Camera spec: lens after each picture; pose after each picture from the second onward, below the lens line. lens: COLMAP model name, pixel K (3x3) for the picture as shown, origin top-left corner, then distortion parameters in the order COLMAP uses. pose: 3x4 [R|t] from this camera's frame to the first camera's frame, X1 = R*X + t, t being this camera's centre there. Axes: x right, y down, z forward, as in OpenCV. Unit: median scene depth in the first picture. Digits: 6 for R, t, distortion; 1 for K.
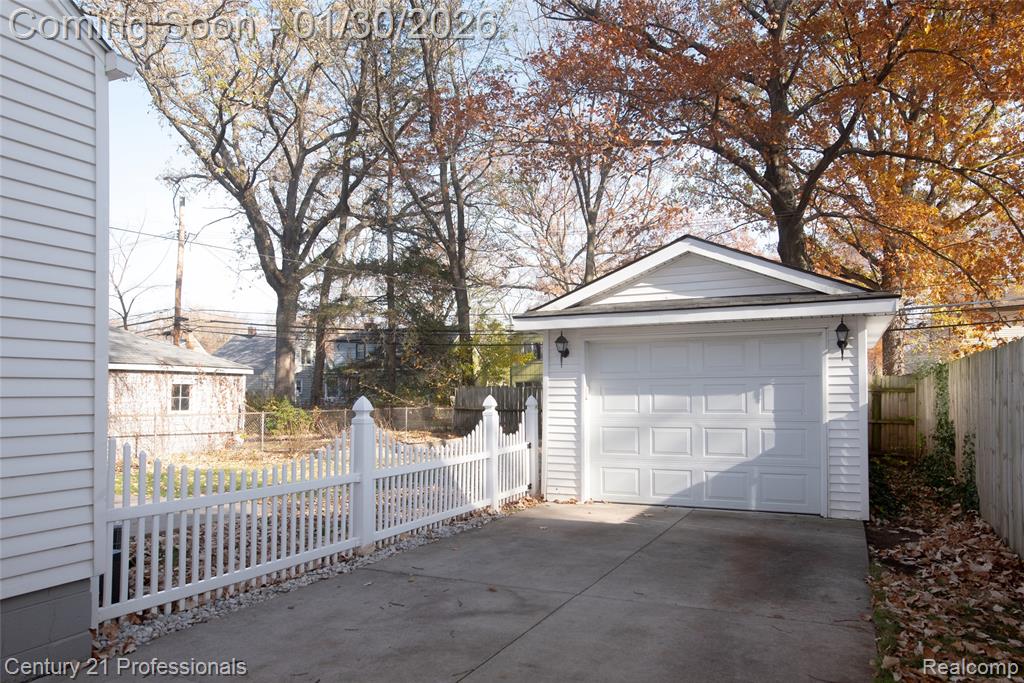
lens RADIAL K [[722.1, 0, 527.0], [0, 722.1, 376.6], [0, 0, 1]] dist [0.009518, 0.010841]
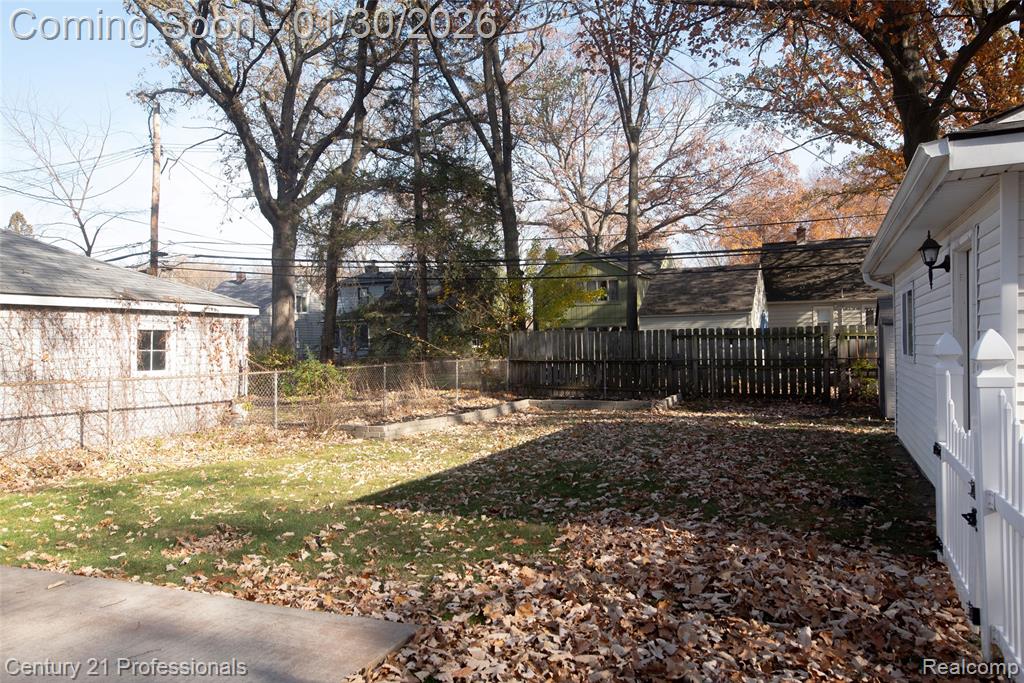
lens RADIAL K [[722.1, 0, 507.6], [0, 722.1, 337.5], [0, 0, 1]] dist [0.009518, 0.010841]
pose [[0.999878, -0.014441, -0.006009, -0.084665], [0.014537, 0.999762, 0.016281, 0.006103], [0.005772, -0.016367, 0.999849, 0.192191]]
